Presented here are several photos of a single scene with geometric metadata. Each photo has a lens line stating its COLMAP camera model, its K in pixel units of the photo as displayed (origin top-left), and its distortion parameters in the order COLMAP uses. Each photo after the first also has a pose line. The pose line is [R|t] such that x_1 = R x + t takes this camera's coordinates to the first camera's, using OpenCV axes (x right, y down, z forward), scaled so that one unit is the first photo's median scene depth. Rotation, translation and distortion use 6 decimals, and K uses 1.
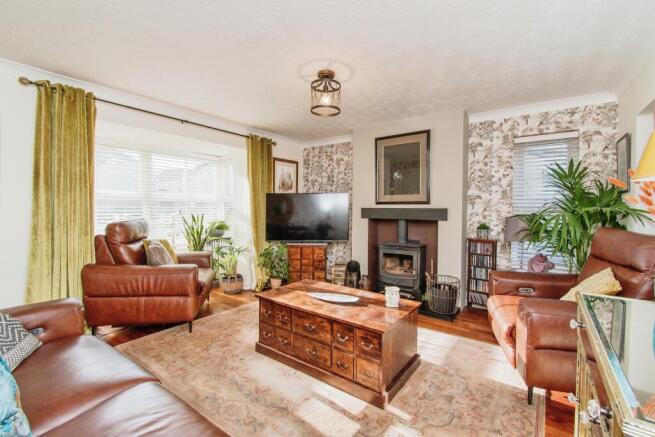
lens RADIAL K [[283.5, 0, 339.9], [0, 283.5, 218.0], [0, 0, 1]] dist [-0.063107, -0.000116]
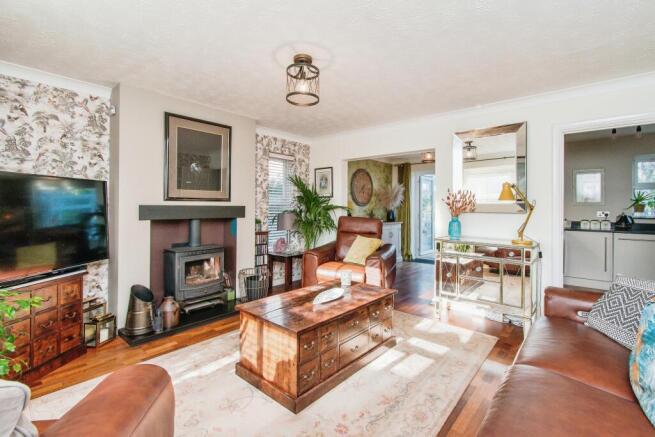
lens RADIAL K [[298.4, 0, 327.8], [0, 298.4, 198.3], [0, 0, 1]] dist [0.068076, -0.000025]
pose [[0.081911, 0.022833, 0.996378, -0.700357], [0.024745, 0.999383, -0.024936, -0.025555], [-0.996332, 0.026698, 0.081295, 0.558031]]
